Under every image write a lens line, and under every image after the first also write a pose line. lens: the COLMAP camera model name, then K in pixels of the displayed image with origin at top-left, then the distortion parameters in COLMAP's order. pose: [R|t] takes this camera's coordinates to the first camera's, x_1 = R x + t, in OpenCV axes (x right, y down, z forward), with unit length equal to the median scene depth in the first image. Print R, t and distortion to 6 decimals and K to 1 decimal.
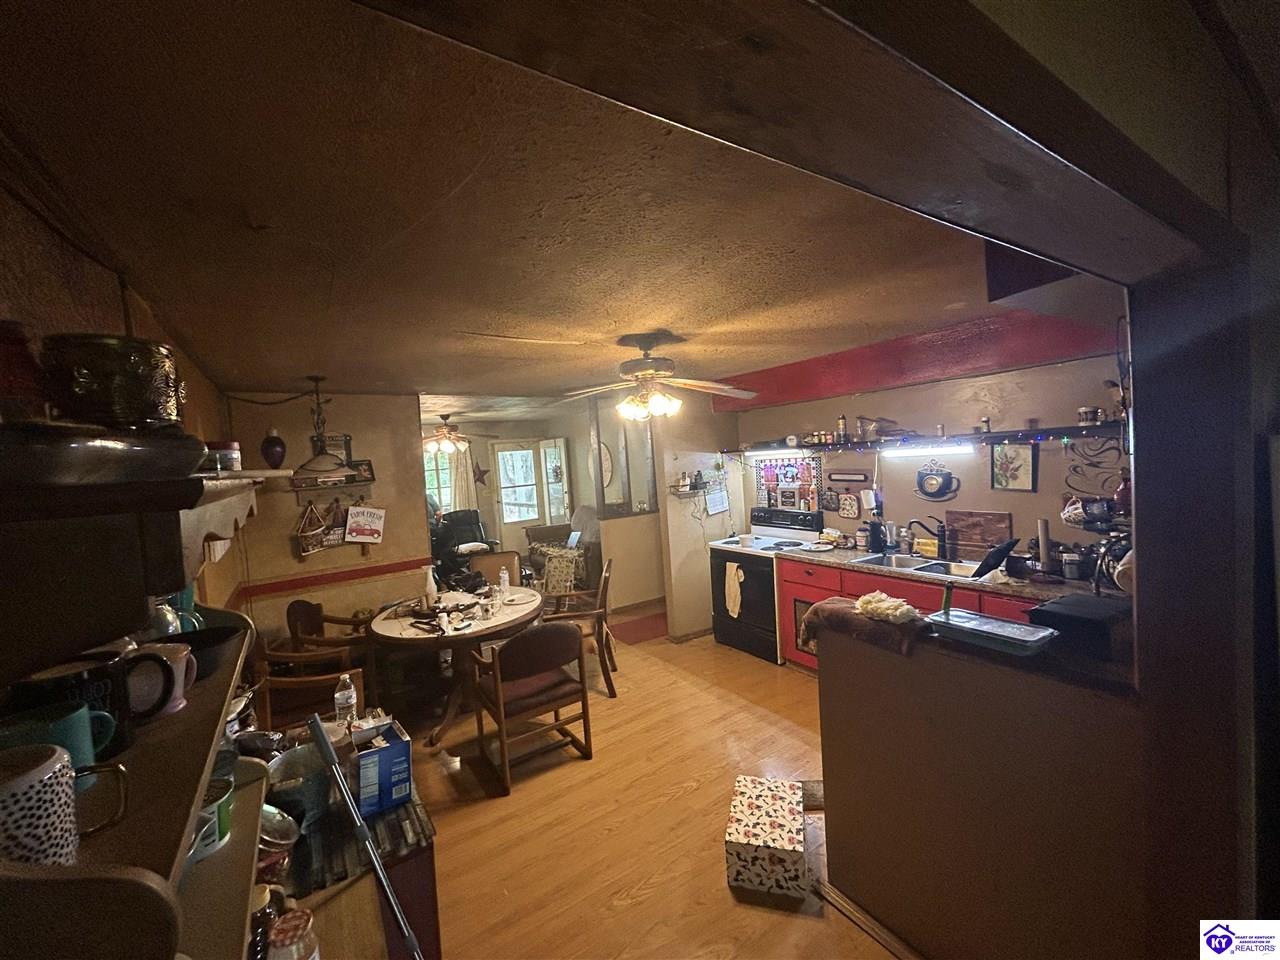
lens RADIAL K [[516.8, 0, 637.4], [0, 516.8, 480.0], [0, 0, 1]] dist [0.000459, -0.000003]
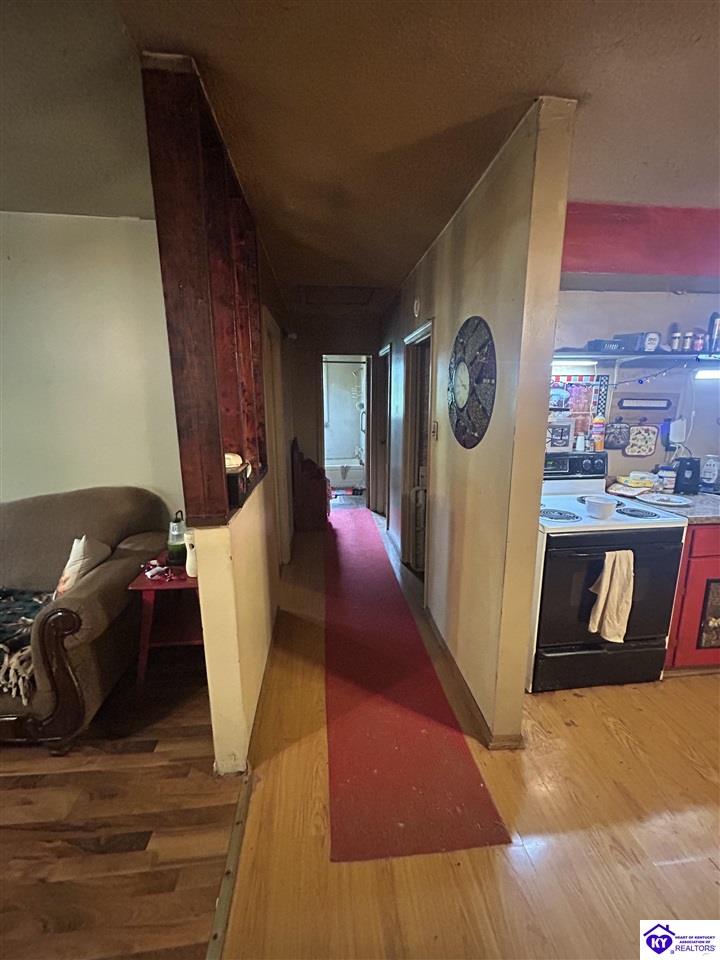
lens RADIAL K [[387.6, 0, 358.7], [0, 387.6, 478.4], [0, 0, 1]] dist [0.000459, -0.000003]
pose [[0.467713, -0.114006, 0.876497, -0.311642], [0.010706, 0.992305, 0.123356, 0.028751], [-0.883816, -0.048311, 0.465334, 1.082634]]
